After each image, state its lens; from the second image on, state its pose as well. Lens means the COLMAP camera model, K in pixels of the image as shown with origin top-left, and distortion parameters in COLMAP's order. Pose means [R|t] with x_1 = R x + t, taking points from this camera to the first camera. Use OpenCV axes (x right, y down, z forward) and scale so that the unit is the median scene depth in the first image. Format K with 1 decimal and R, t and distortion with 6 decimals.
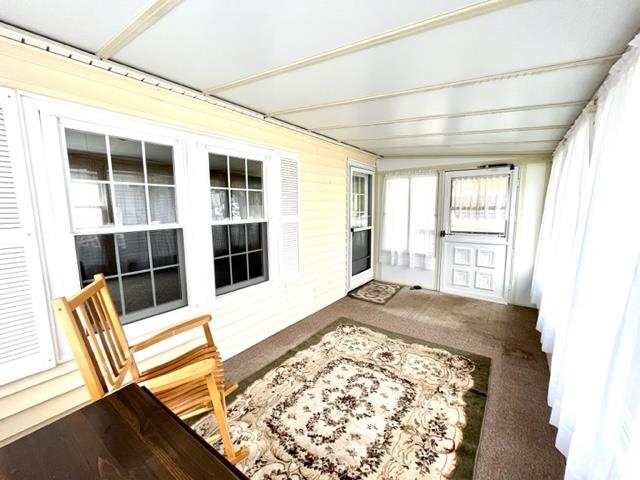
lens RADIAL K [[258.0, 0, 318.2], [0, 258.0, 243.4], [0, 0, 1]] dist [-0.001532, -0.000294]
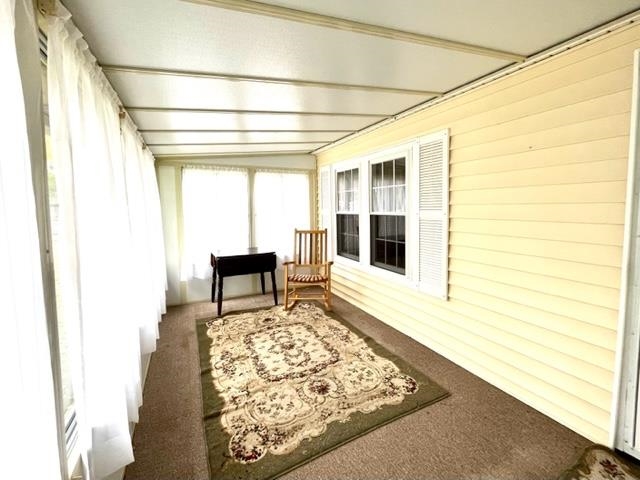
lens RADIAL K [[258.0, 0, 318.5], [0, 258.0, 234.6], [0, 0, 1]] dist [-0.001532, -0.000294]
pose [[-0.426517, 0.120652, -0.896396, 0.985545], [-0.111169, 0.976556, 0.184337, -0.188851], [0.897622, 0.178274, -0.403105, 1.307776]]
